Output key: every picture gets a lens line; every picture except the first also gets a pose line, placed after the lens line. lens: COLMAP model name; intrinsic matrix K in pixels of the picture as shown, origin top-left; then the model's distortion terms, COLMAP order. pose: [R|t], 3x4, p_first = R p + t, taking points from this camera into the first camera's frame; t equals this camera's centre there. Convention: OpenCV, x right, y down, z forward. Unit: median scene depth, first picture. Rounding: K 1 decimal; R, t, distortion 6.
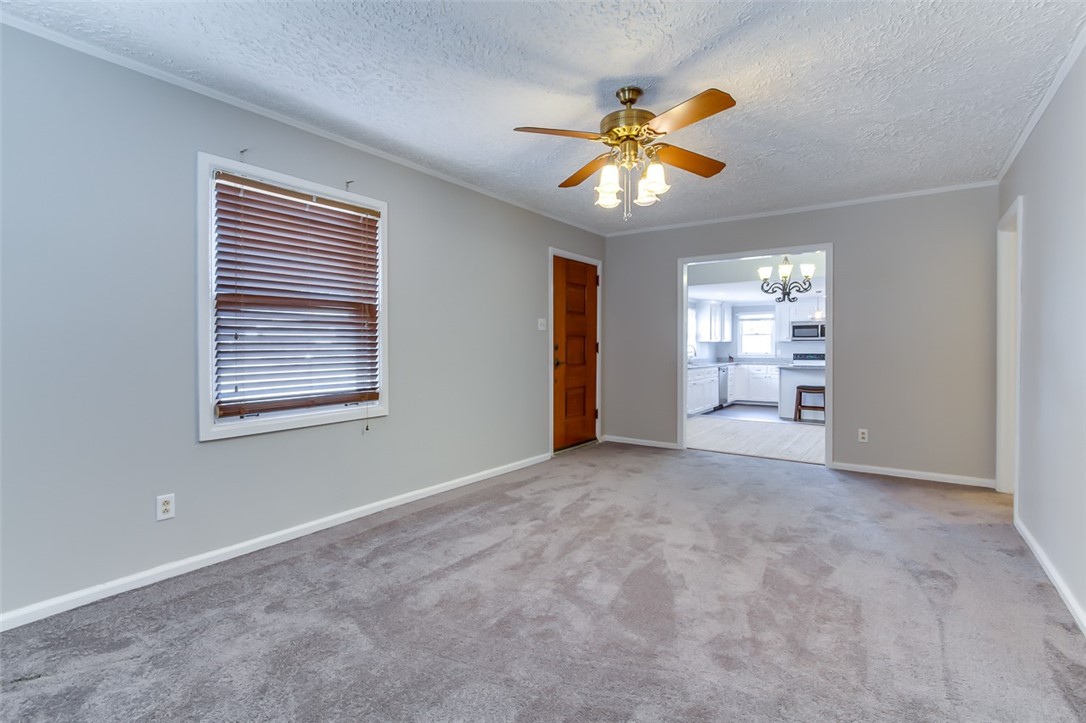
lens RADIAL K [[514.6, 0, 543.1], [0, 514.6, 344.0], [0, 0, 1]] dist [-0.002789, 0.001843]
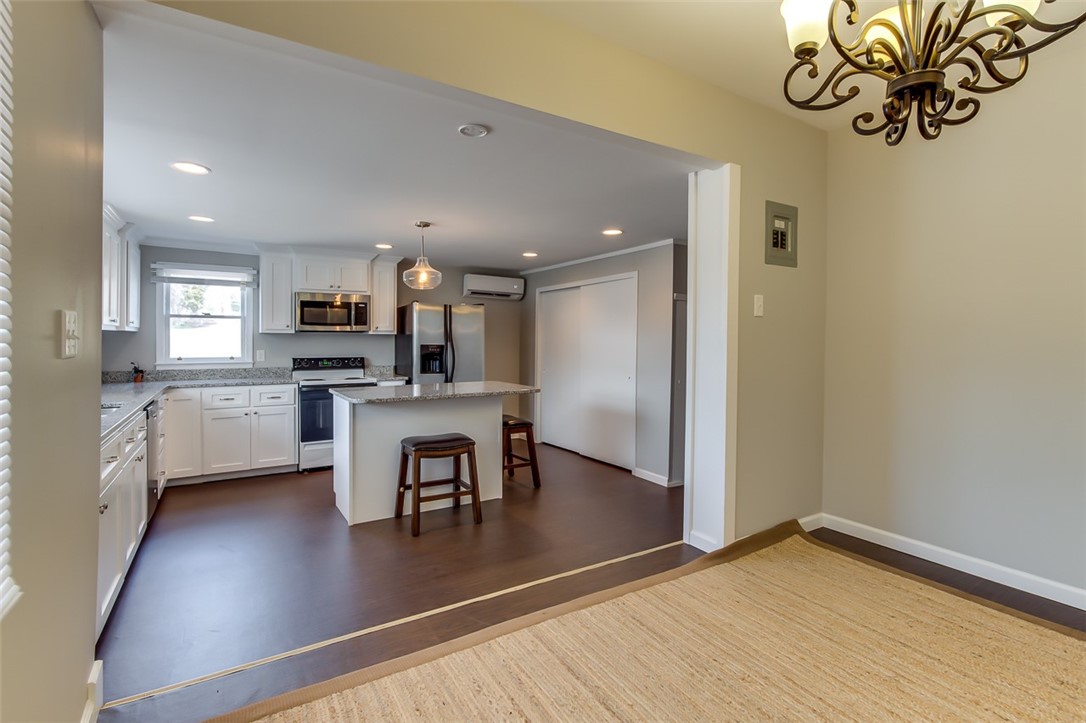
lens RADIAL K [[514.6, 0, 541.2], [0, 514.6, 342.5], [0, 0, 1]] dist [-0.002789, 0.001843]
pose [[0.357671, 0.001615, 0.933846, 0.240521], [-0.011260, 0.999933, 0.002584, -0.000517], [-0.933780, -0.011439, 0.357665, 1.303179]]
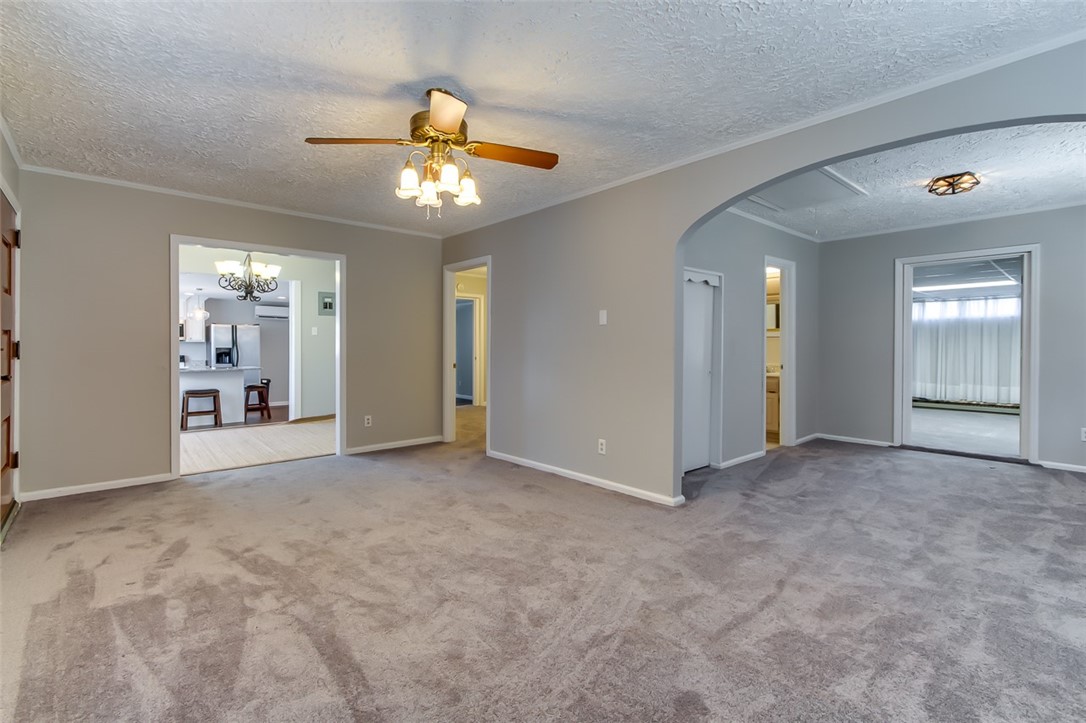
lens RADIAL K [[514.6, 0, 538.7], [0, 514.6, 347.3], [0, 0, 1]] dist [-0.002789, 0.001843]
pose [[0.195780, -0.001268, 0.980647, -0.479725], [-0.002419, 0.999995, 0.001776, 0.002328], [-0.980645, -0.002720, 0.195776, 0.375379]]
